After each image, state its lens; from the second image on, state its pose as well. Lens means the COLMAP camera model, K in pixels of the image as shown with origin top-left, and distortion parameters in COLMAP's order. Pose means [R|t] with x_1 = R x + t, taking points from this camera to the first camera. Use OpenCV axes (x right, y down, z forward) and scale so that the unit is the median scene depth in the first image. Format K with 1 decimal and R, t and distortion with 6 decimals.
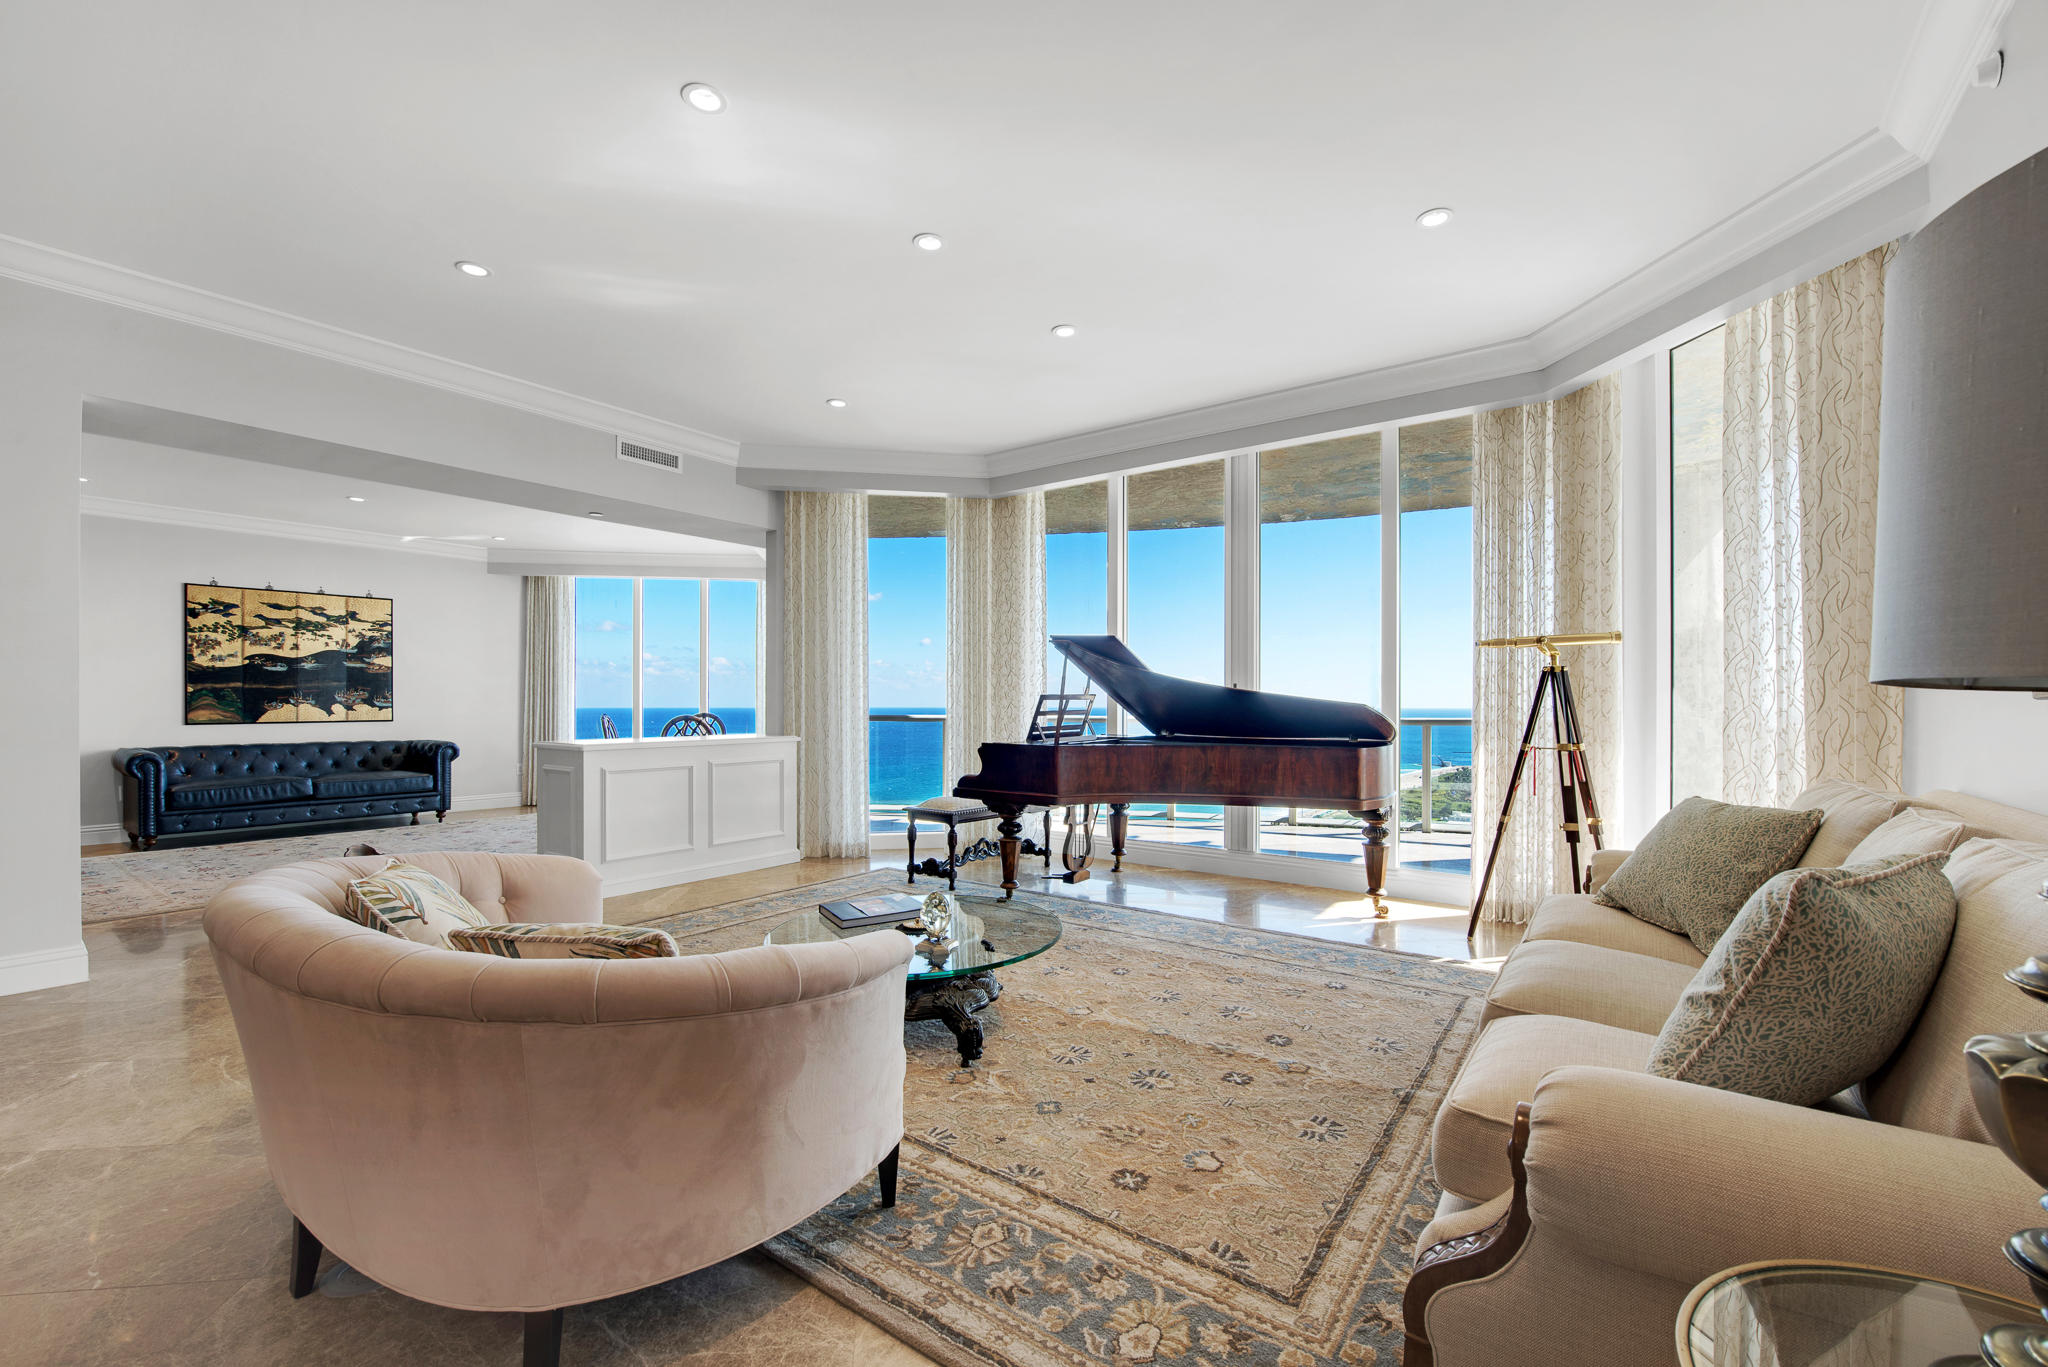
lens RADIAL K [[832.3, 0, 1010.5], [0, 832.3, 704.8], [0, 0, 1]] dist [-0.014572, -0.001437]
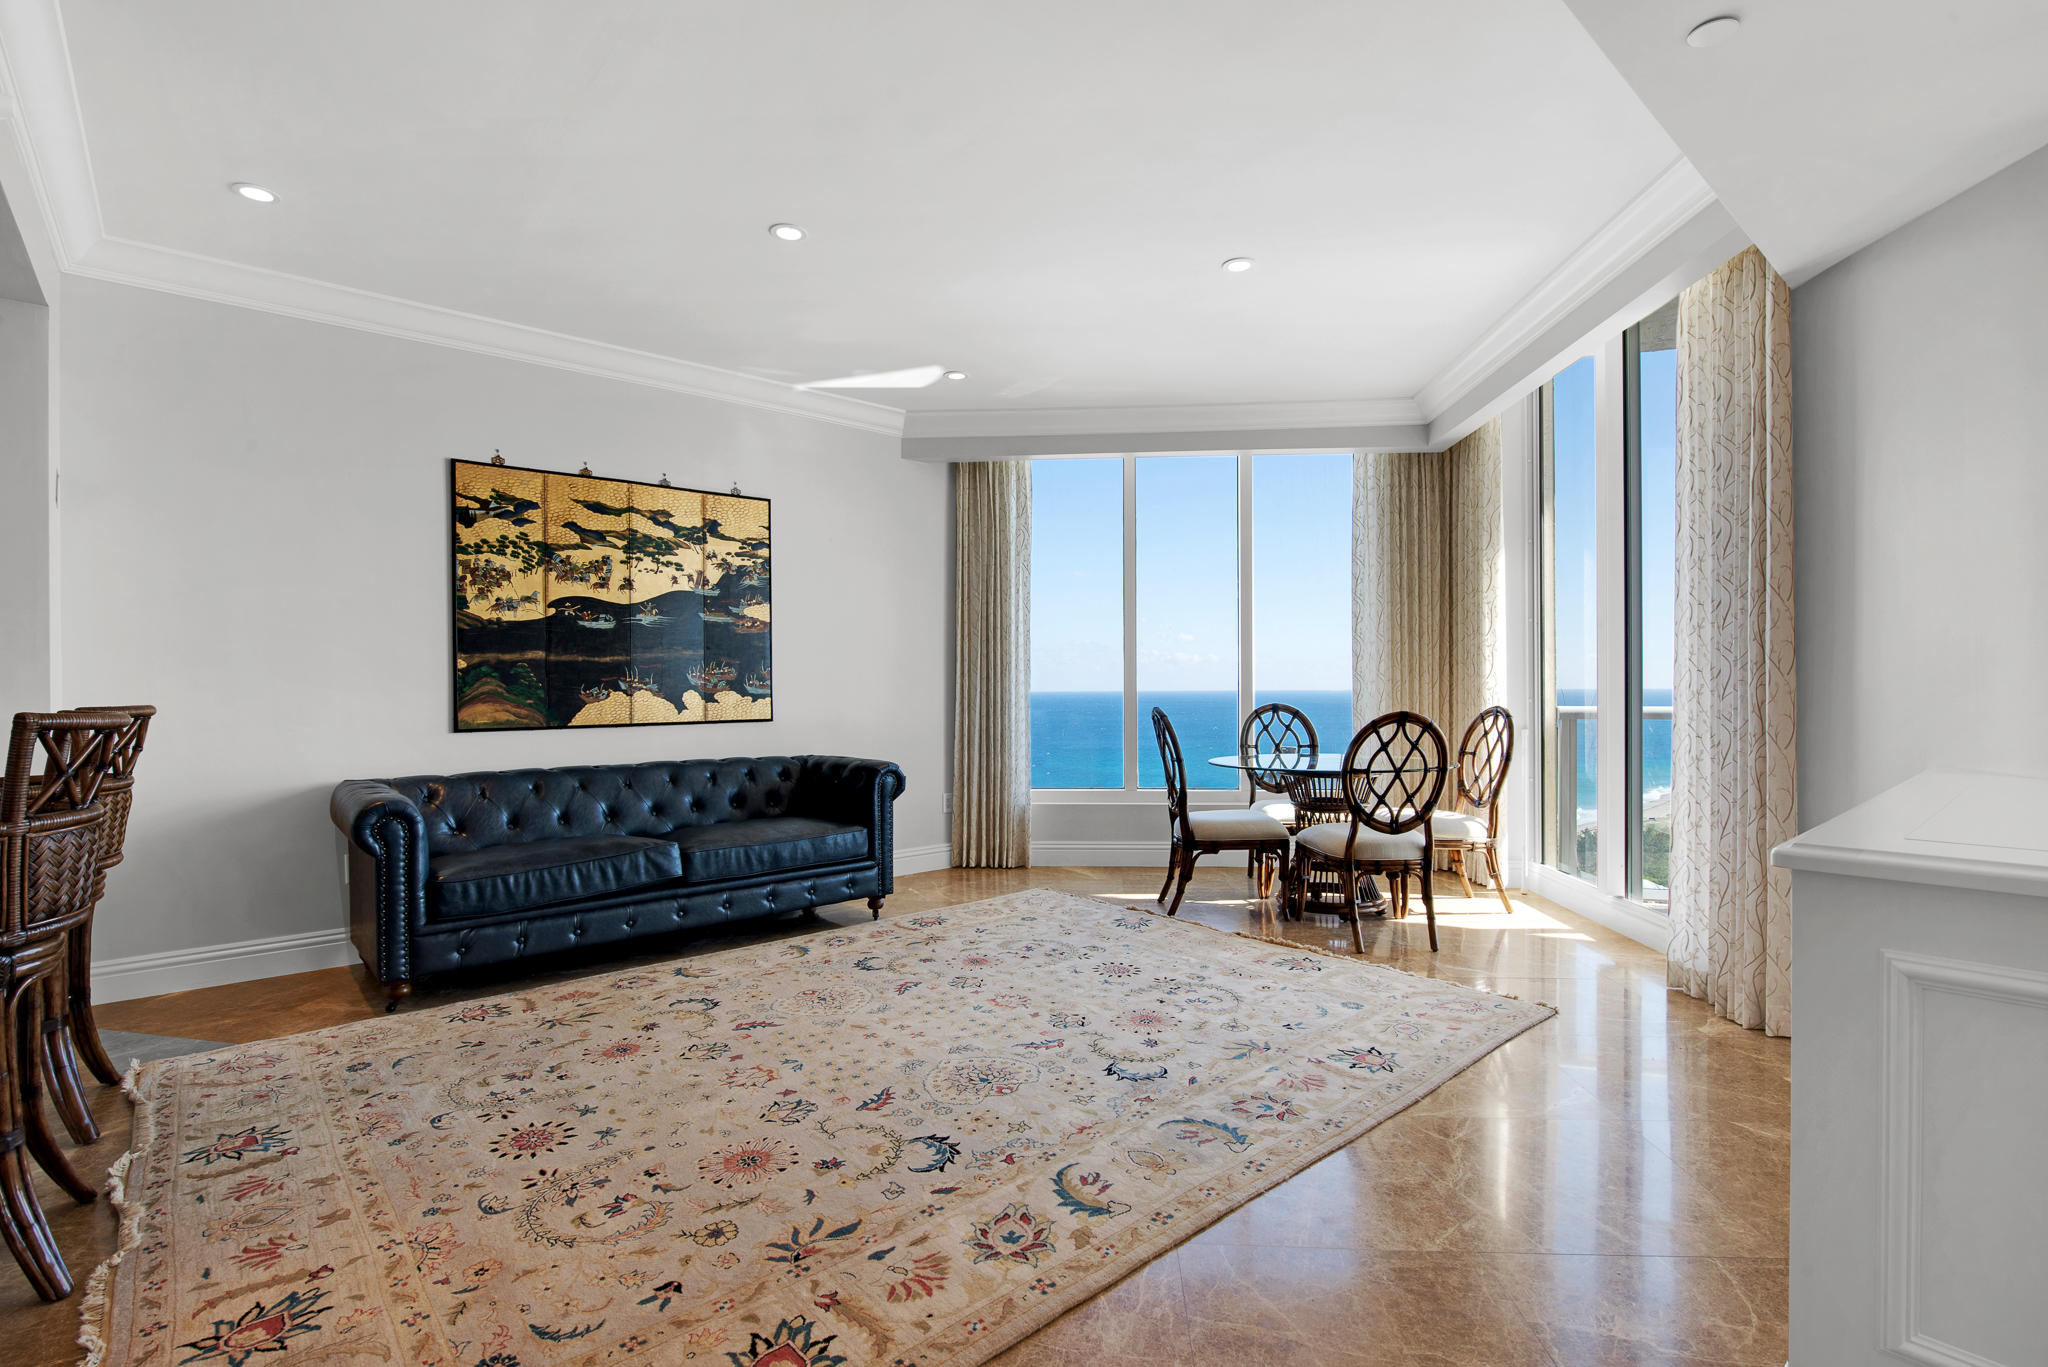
lens RADIAL K [[951.5, 0, 1029.5], [0, 951.5, 689.4], [0, 0, 1]] dist [-0.003914, -0.003845]
pose [[0.976116, -0.005584, -0.217178, -0.493606], [0.005984, 0.999981, 0.001186, -0.001147], [0.217167, -0.002457, 0.976131, 0.465629]]
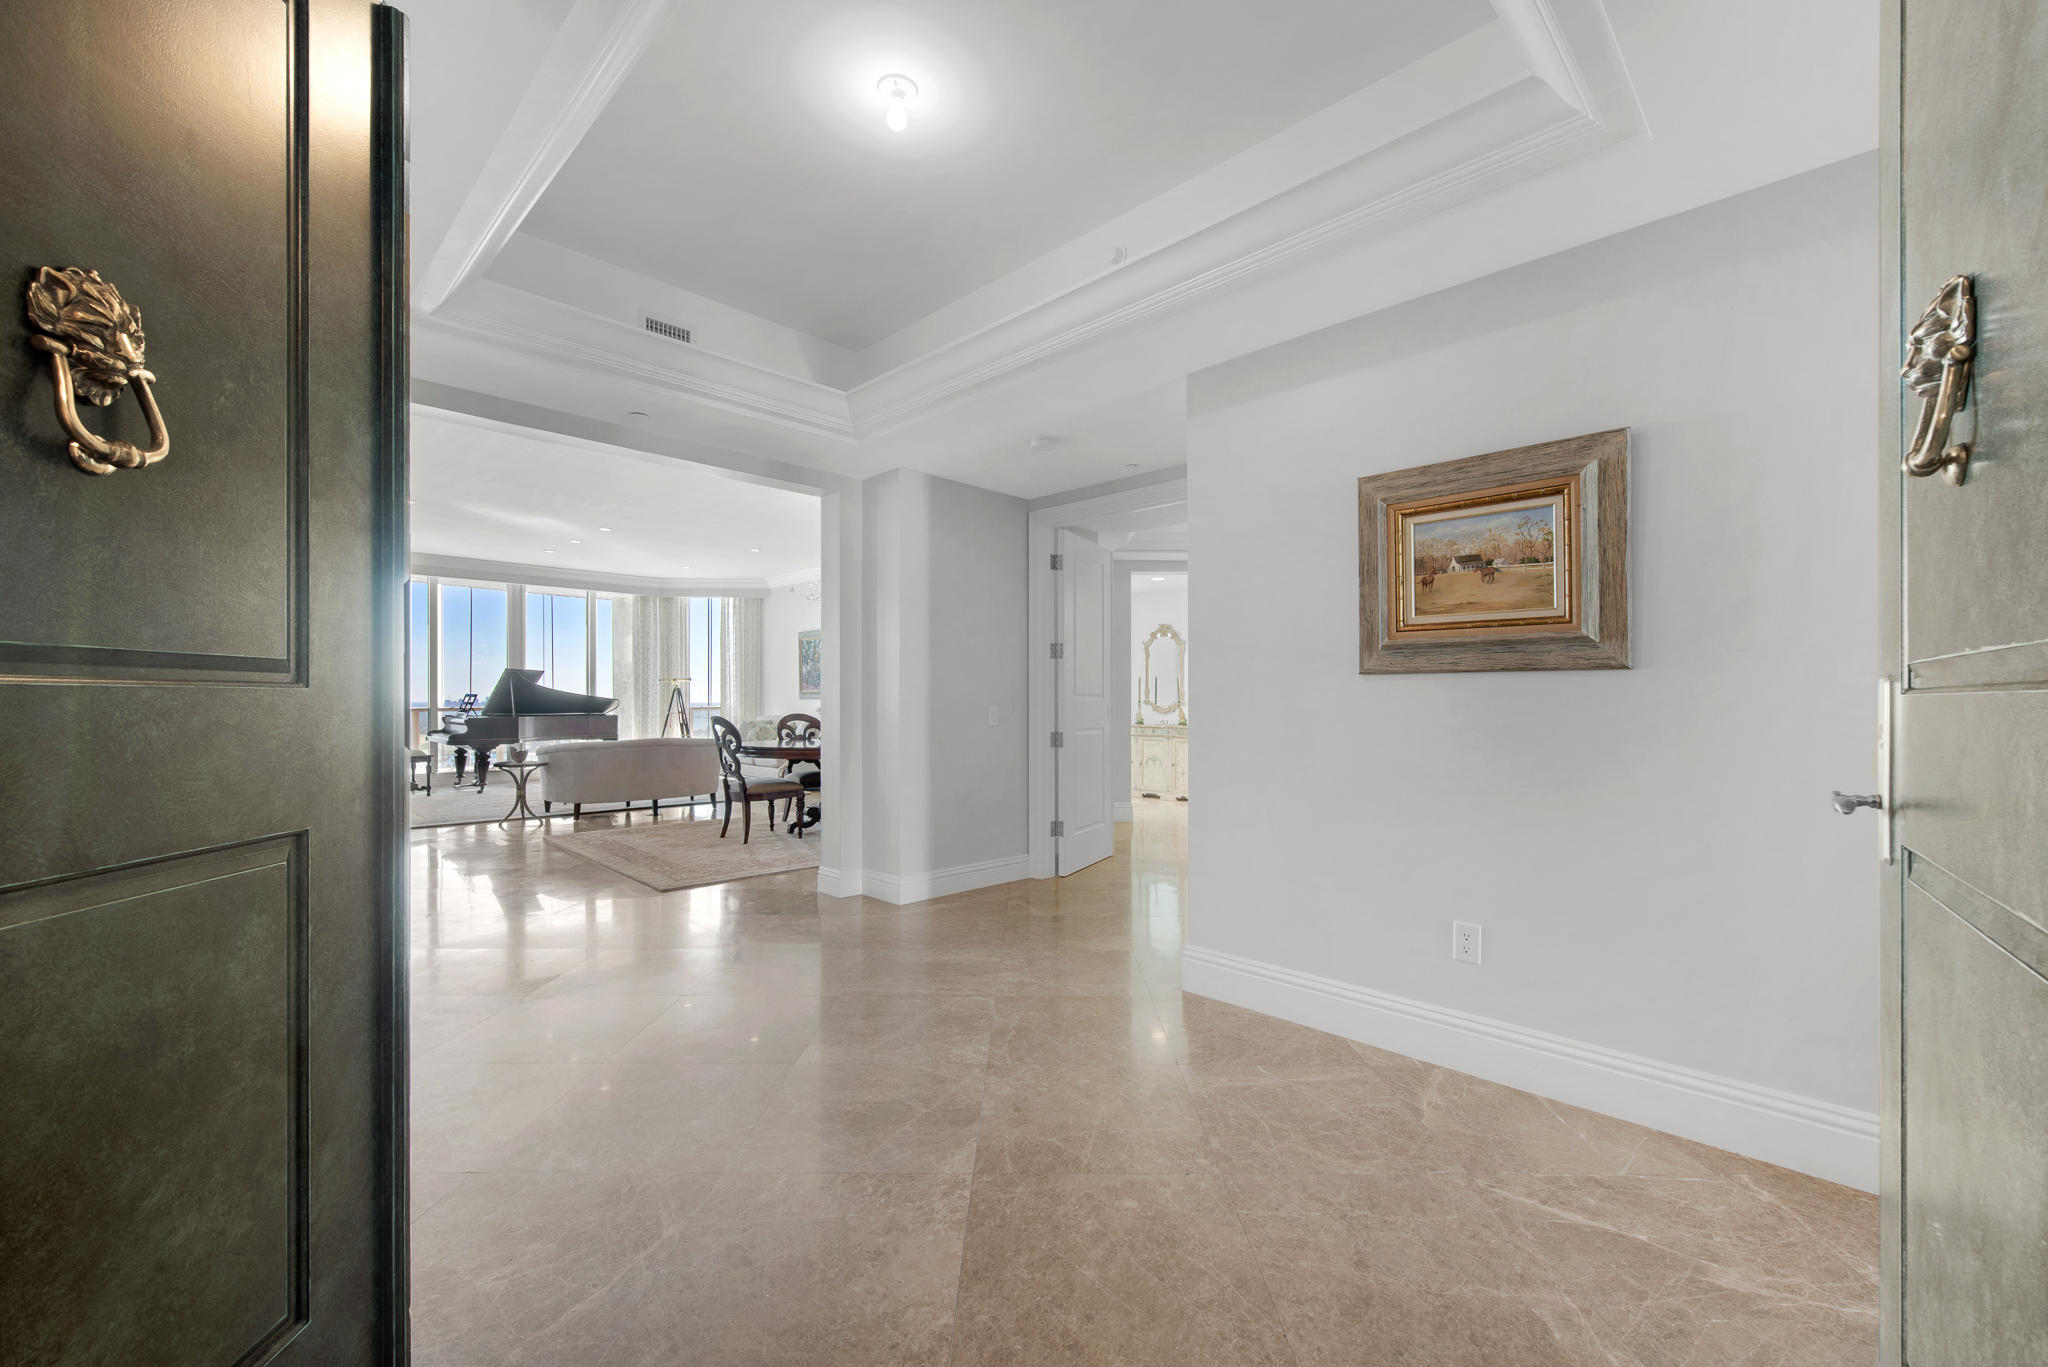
lens RADIAL K [[832.3, 0, 1051.5], [0, 832.3, 698.5], [0, 0, 1]] dist [-0.014572, -0.001437]
pose [[0.121760, 0.003840, 0.992552, -1.180101], [0.000822, 0.999992, -0.003970, 0.004412], [-0.992559, 0.001299, 0.121756, -0.433356]]
